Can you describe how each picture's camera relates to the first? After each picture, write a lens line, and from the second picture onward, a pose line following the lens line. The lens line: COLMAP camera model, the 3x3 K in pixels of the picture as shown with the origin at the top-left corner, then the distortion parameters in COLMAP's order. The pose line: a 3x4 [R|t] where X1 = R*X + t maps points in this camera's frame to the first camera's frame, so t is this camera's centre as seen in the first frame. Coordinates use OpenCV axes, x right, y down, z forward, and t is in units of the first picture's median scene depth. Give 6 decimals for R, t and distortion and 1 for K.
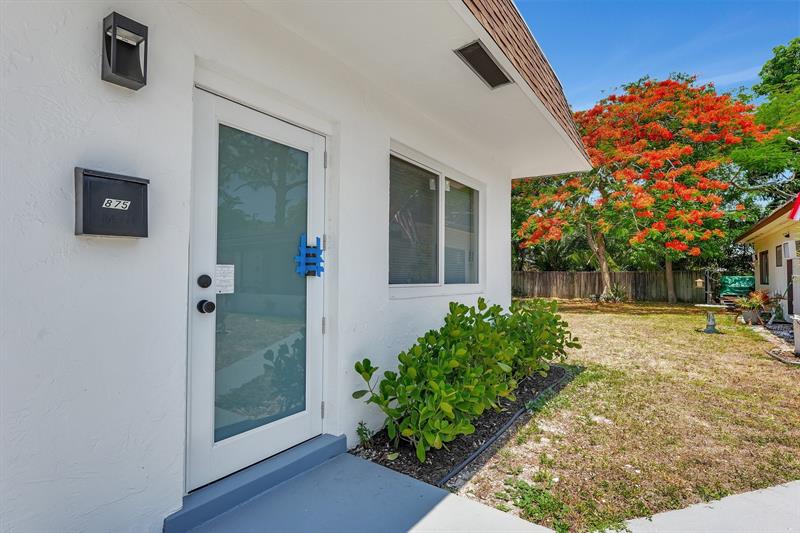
lens RADIAL K [[391.2, 0, 399.4], [0, 391.2, 269.4], [0, 0, 1]] dist [0.000614, -0.000056]
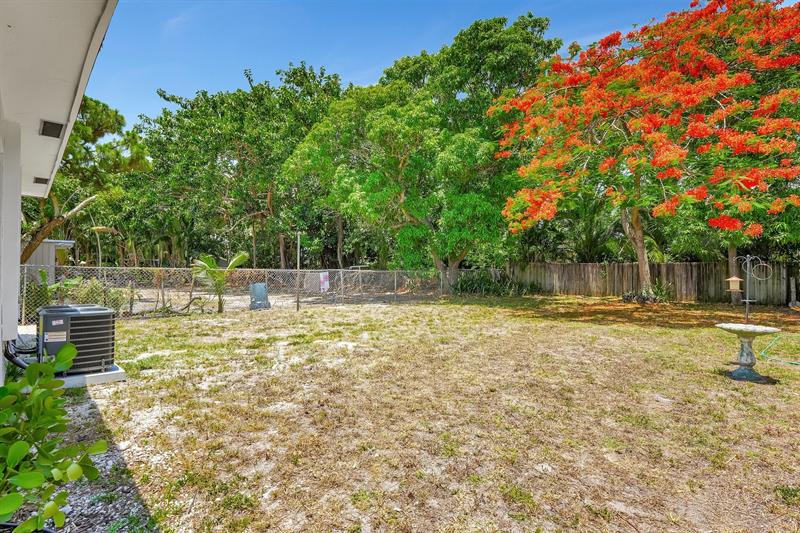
lens RADIAL K [[381.0, 0, 400.6], [0, 381.0, 267.8], [0, 0, 1]] dist [-0.000675, 0.000221]
pose [[0.987446, -0.005861, -0.157846, 0.261329], [0.007240, 0.999940, 0.008164, 0.006581], [0.157788, -0.009205, 0.987430, 0.267190]]
